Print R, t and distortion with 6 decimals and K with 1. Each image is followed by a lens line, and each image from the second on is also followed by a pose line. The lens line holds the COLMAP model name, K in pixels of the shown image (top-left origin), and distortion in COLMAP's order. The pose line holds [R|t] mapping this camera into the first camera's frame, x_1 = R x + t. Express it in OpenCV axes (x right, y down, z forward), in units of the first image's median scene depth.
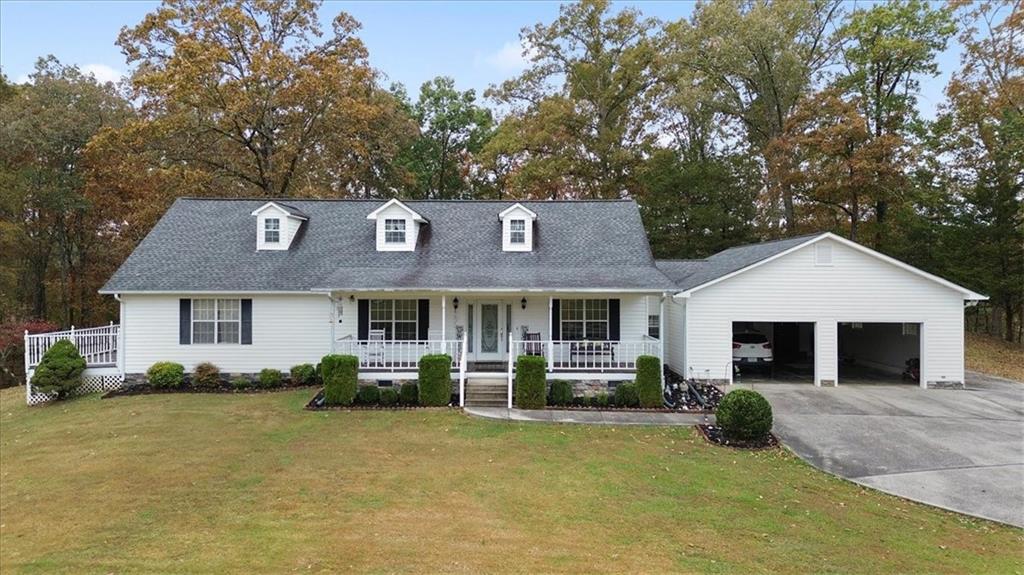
lens RADIAL K [[763.1, 0, 512.0], [0, 763.1, 287.5], [0, 0, 1]] dist [0.064259, -0.001112]
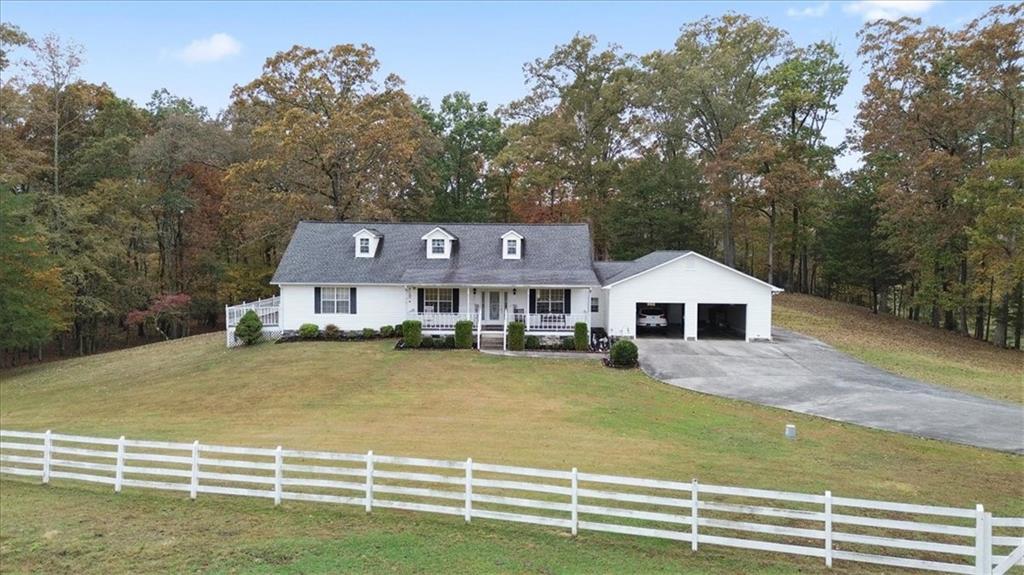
lens RADIAL K [[763.1, 0, 512.0], [0, 763.1, 287.5], [0, 0, 1]] dist [0.064259, -0.001112]
pose [[0.999869, 0.006791, -0.014716, 0.034831], [-0.006136, 0.999008, 0.044096, -0.063047], [0.015001, -0.044000, 0.998919, -0.705401]]
